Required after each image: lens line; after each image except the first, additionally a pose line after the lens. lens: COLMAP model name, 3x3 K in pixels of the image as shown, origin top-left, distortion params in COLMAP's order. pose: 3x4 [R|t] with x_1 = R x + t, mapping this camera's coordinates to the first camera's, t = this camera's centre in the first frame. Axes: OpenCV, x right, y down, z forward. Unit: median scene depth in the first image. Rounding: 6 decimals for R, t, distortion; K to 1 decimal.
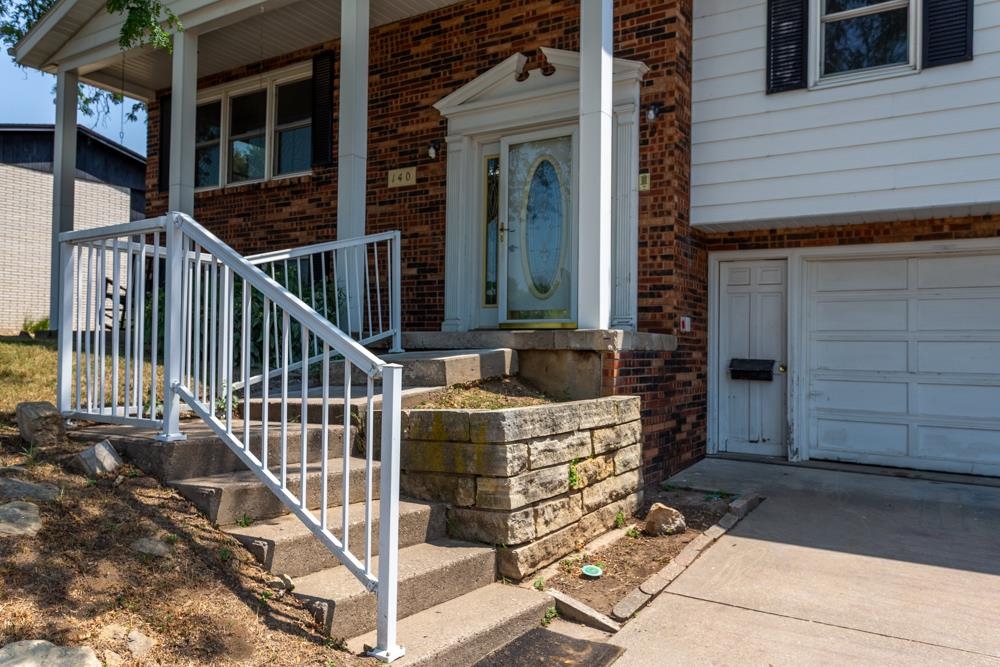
lens RADIAL K [[746.0, 0, 498.8], [0, 746.0, 335.0], [0, 0, 1]] dist [-0.006364, 0.001672]
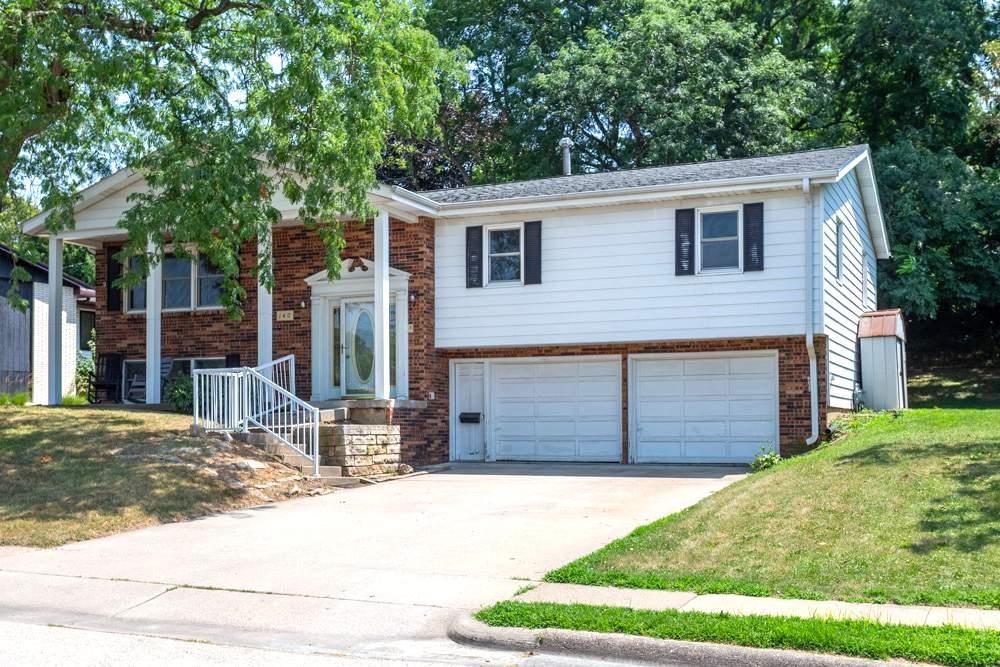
lens RADIAL K [[1056.9, 0, 533.4], [0, 1056.9, 409.6], [0, 0, 1]] dist [0.014847, 0.000000]
pose [[0.983796, -0.016889, 0.178493, -0.000351], [0.016355, 0.999856, 0.004462, 0.014481], [-0.178543, -0.001470, 0.983931, -1.801916]]
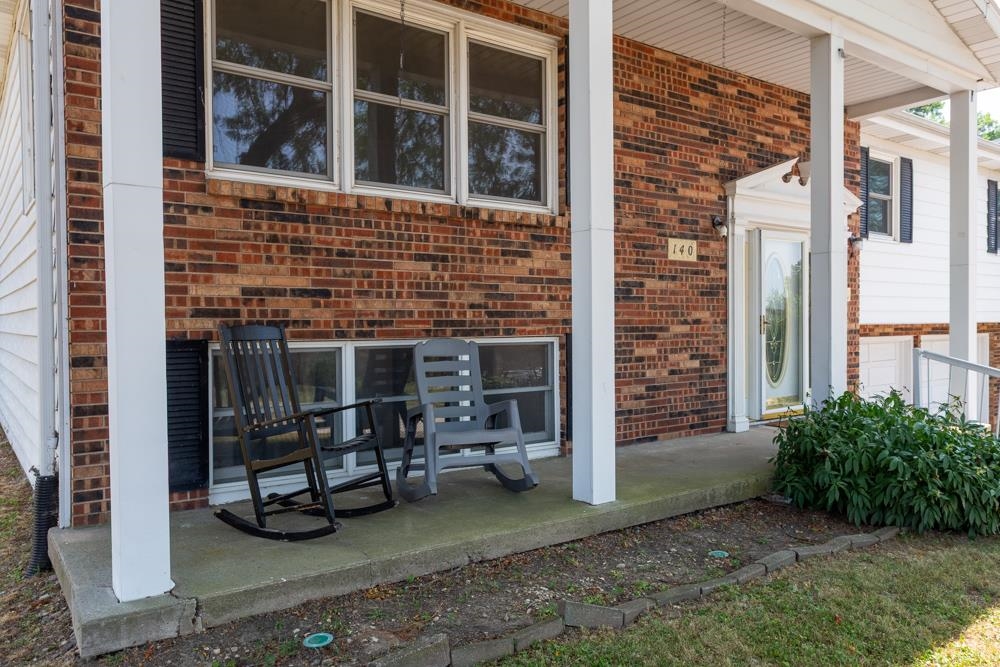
lens RADIAL K [[746.4, 0, 499.7], [0, 746.4, 336.3], [0, 0, 1]] dist [0.008204, 0.000974]
pose [[0.347054, -0.035395, 0.937177, -1.098666], [-0.000621, 0.999279, 0.037971, -0.164434], [-0.937845, -0.013760, 0.346782, 1.009933]]
